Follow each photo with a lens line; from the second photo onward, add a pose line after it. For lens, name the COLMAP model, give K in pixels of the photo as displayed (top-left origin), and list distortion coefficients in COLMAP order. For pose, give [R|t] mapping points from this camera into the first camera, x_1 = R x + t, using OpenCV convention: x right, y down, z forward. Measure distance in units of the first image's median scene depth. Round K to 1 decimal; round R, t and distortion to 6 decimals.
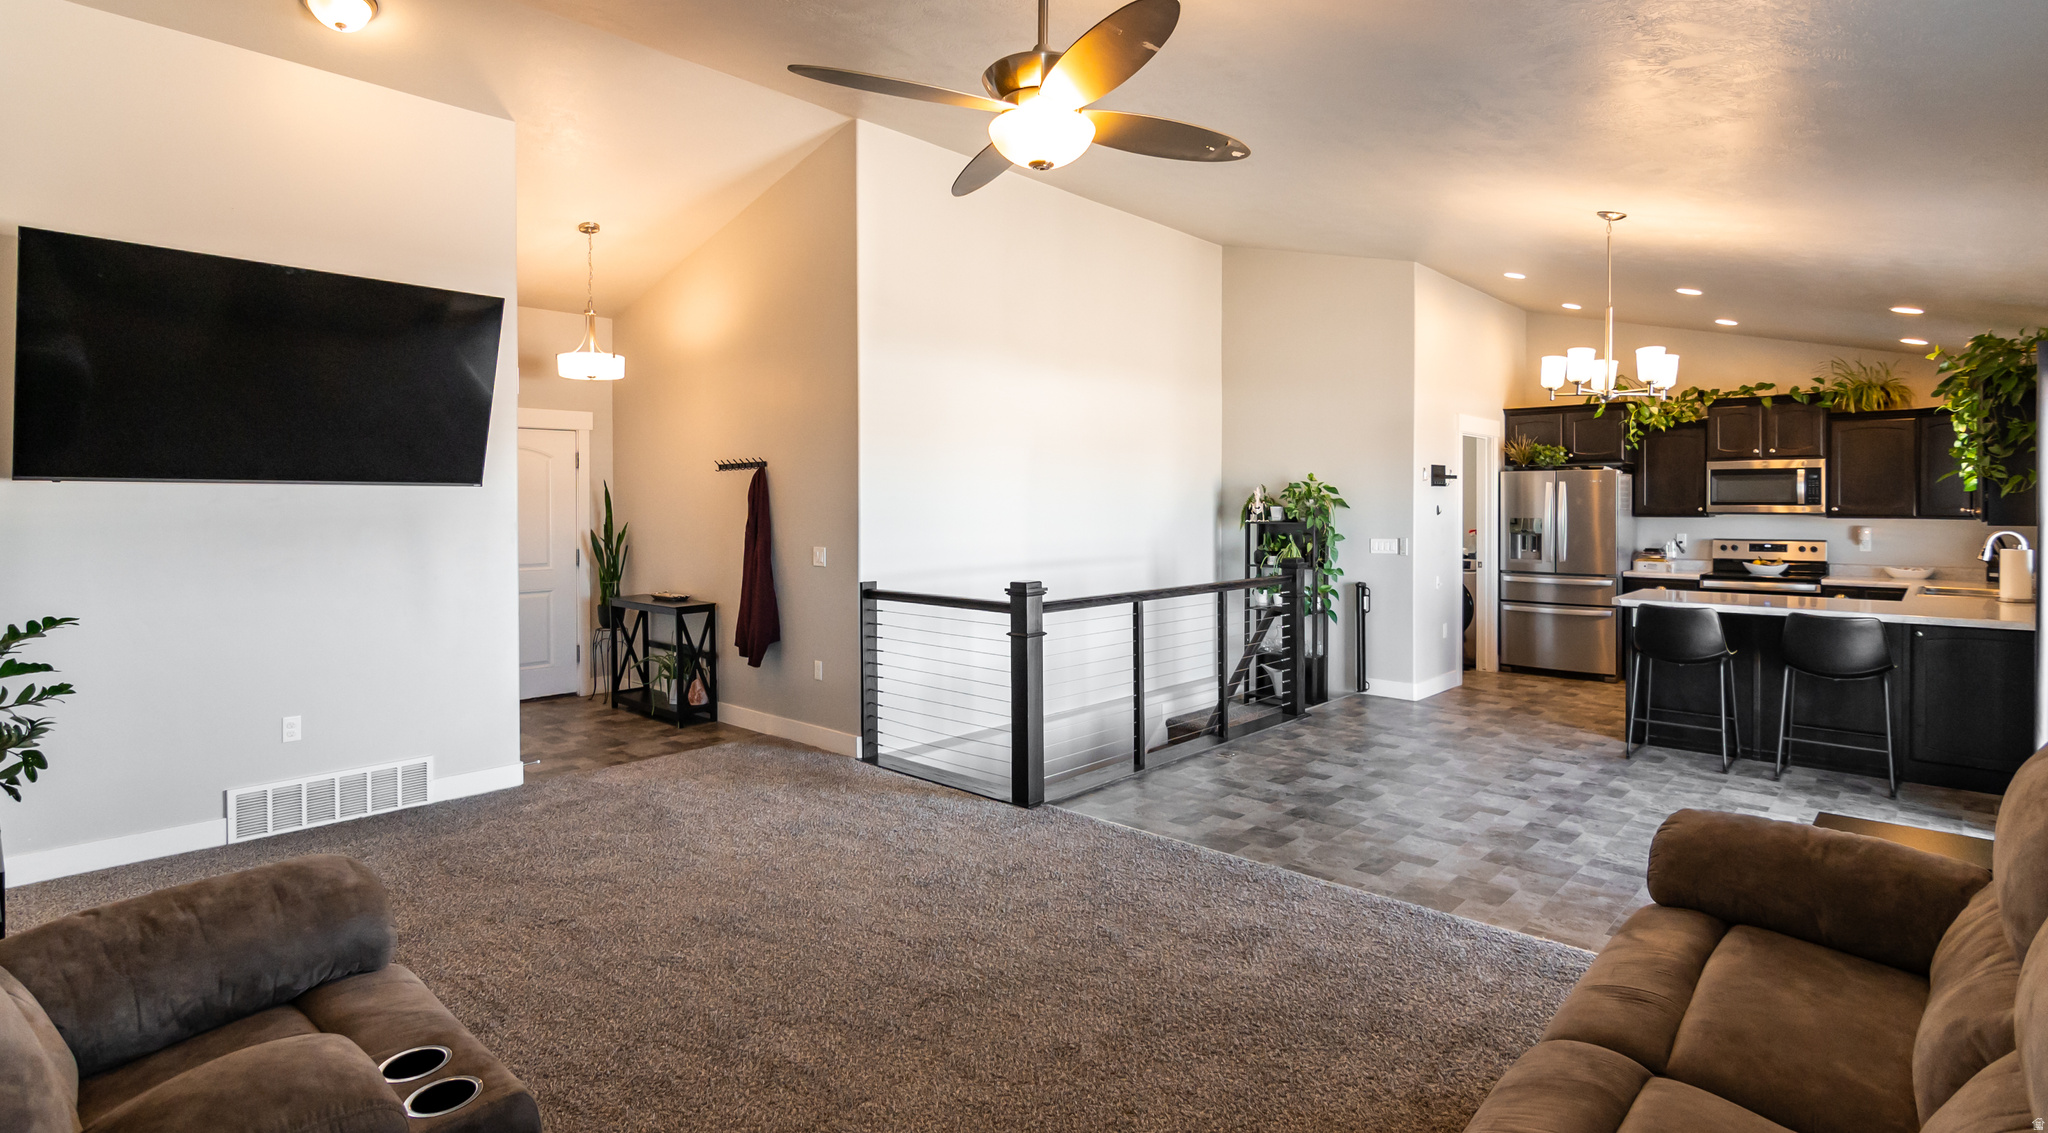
lens RADIAL K [[983.5, 0, 1021.8], [0, 983.5, 507.2], [0, 0, 1]] dist [-0.014295, -0.000722]
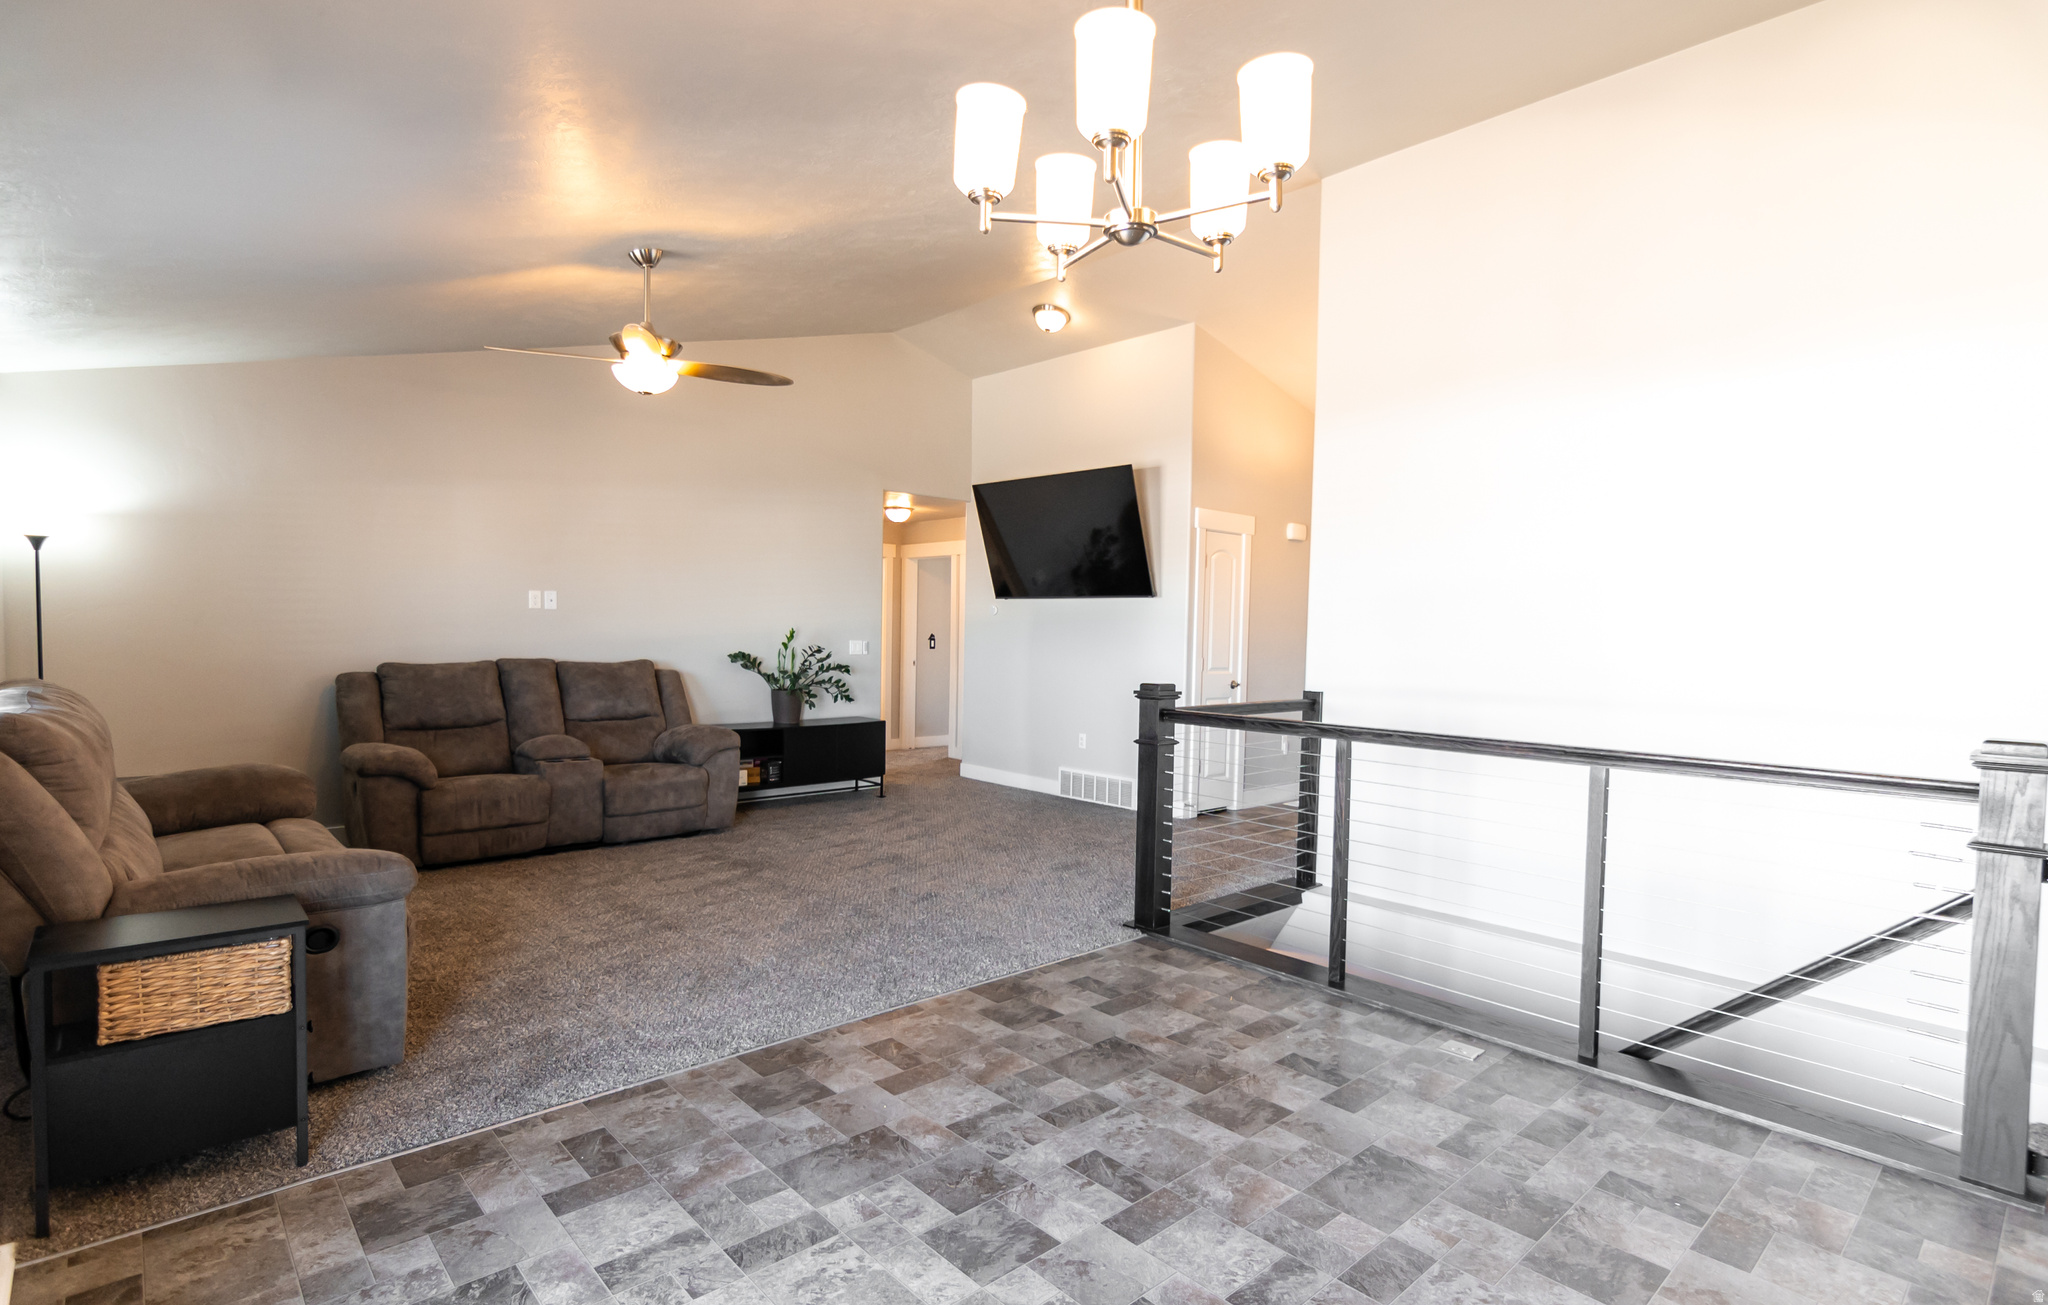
lens RADIAL K [[1004.3, 0, 1025.2], [0, 1004.3, 660.0], [0, 0, 1]] dist [-0.003040, -0.000171]
pose [[-0.076406, 0.033053, -0.996529, 1.034206], [-0.007496, 0.999403, 0.033723, 0.028315], [0.997049, 0.010046, -0.076113, 1.061974]]
